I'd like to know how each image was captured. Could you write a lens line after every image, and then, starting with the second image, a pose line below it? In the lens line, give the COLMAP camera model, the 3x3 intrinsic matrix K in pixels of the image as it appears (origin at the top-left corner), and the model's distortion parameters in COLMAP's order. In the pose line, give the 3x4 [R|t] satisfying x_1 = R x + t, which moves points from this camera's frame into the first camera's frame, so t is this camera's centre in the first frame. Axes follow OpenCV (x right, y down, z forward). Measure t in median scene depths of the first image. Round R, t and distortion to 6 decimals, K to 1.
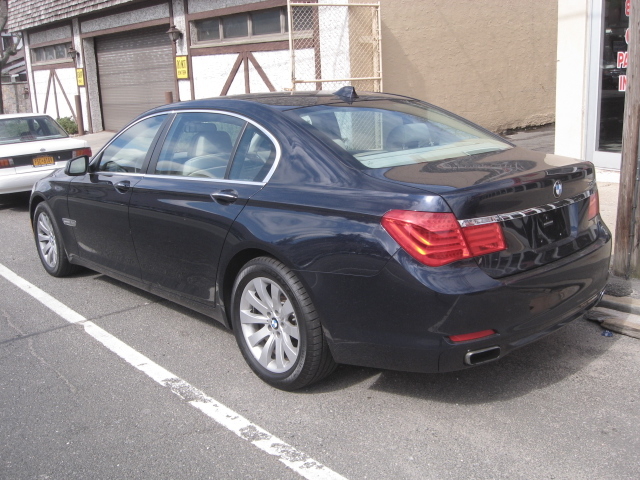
lens RADIAL K [[673.9, 0, 320.0], [0, 673.9, 240.0], [0, 0, 1]] dist [-0.117728, 0.009883]
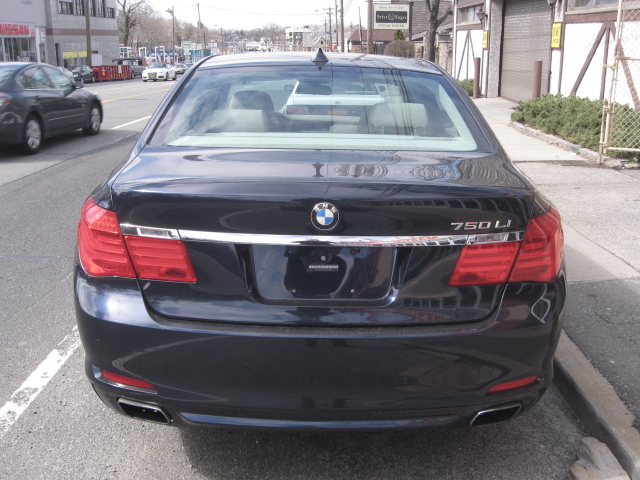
lens RADIAL K [[673.9, 0, 320.0], [0, 673.9, 240.0], [0, 0, 1]] dist [-0.117728, 0.009883]
pose [[0.746800, 0.229160, -0.624319, 0.173506], [-0.200063, 0.972686, 0.117718, -0.029756], [0.634243, 0.036991, 0.772249, 0.117985]]
